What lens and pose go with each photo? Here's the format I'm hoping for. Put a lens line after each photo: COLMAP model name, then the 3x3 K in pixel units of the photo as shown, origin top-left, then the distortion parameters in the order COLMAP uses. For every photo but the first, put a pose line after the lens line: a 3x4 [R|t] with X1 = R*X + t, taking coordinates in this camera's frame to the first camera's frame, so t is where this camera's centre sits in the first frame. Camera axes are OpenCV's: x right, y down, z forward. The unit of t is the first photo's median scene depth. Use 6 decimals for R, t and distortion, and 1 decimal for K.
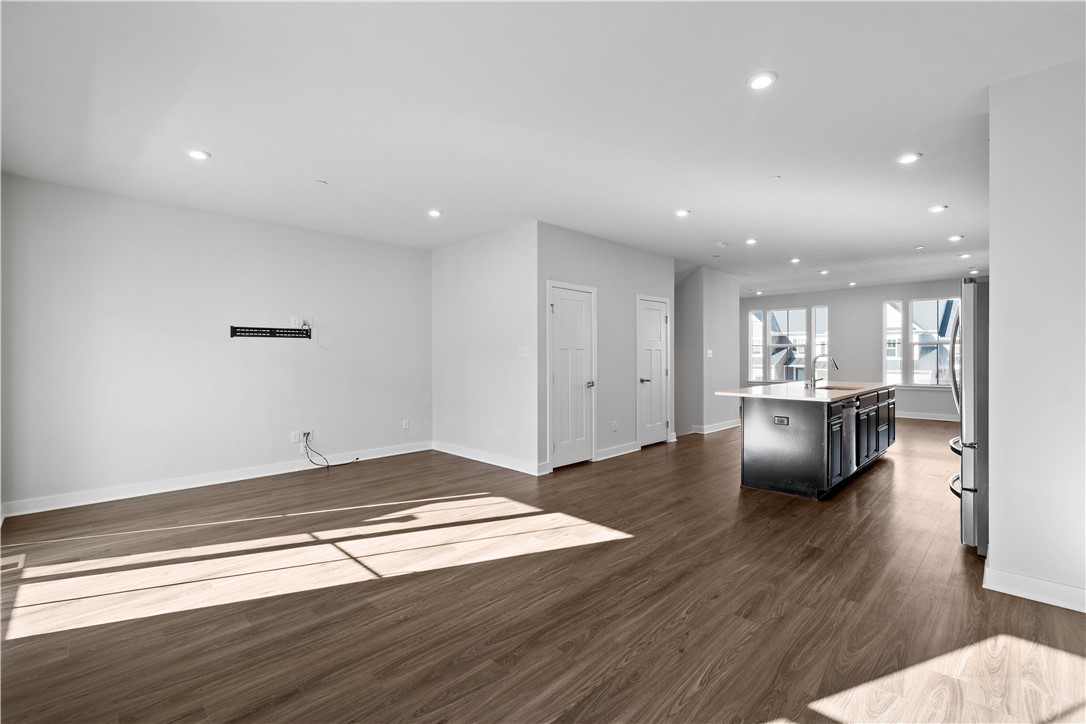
lens RADIAL K [[472.2, 0, 540.1], [0, 472.2, 358.8], [0, 0, 1]] dist [0.011149, -0.000311]
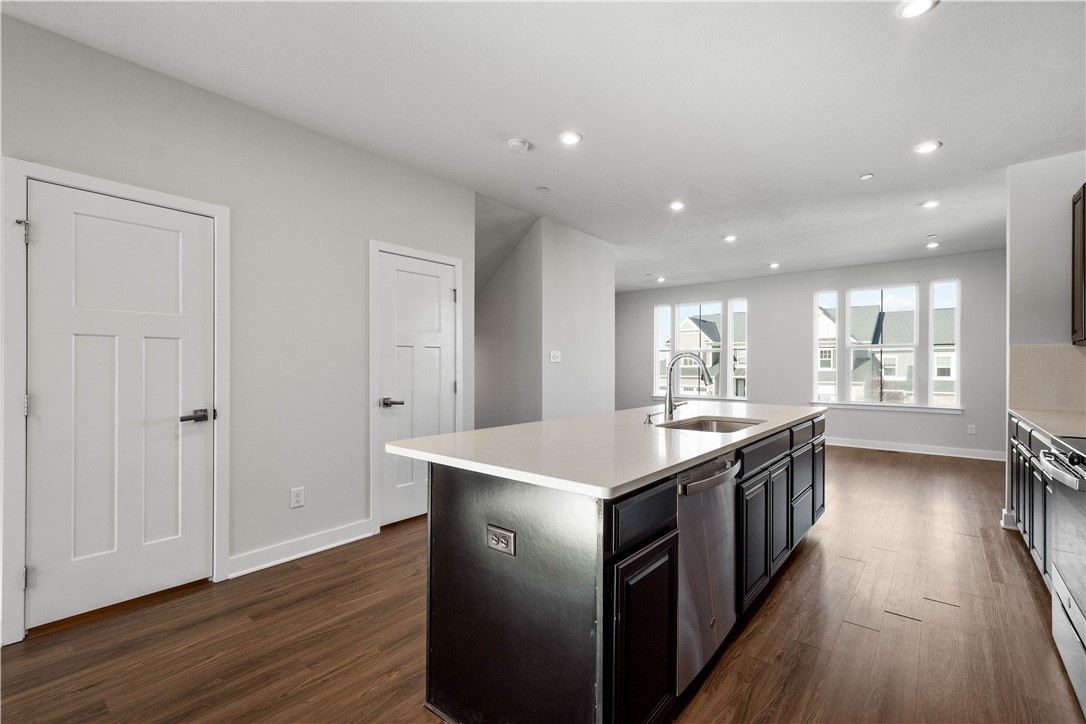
lens RADIAL K [[472.2, 0, 542.1], [0, 472.2, 368.1], [0, 0, 1]] dist [0.011149, -0.000311]
pose [[0.995526, 0.006423, 0.094265, 0.318907], [-0.006398, 0.999979, -0.000570, 0.005297], [-0.094267, -0.000036, 0.995547, 0.418413]]
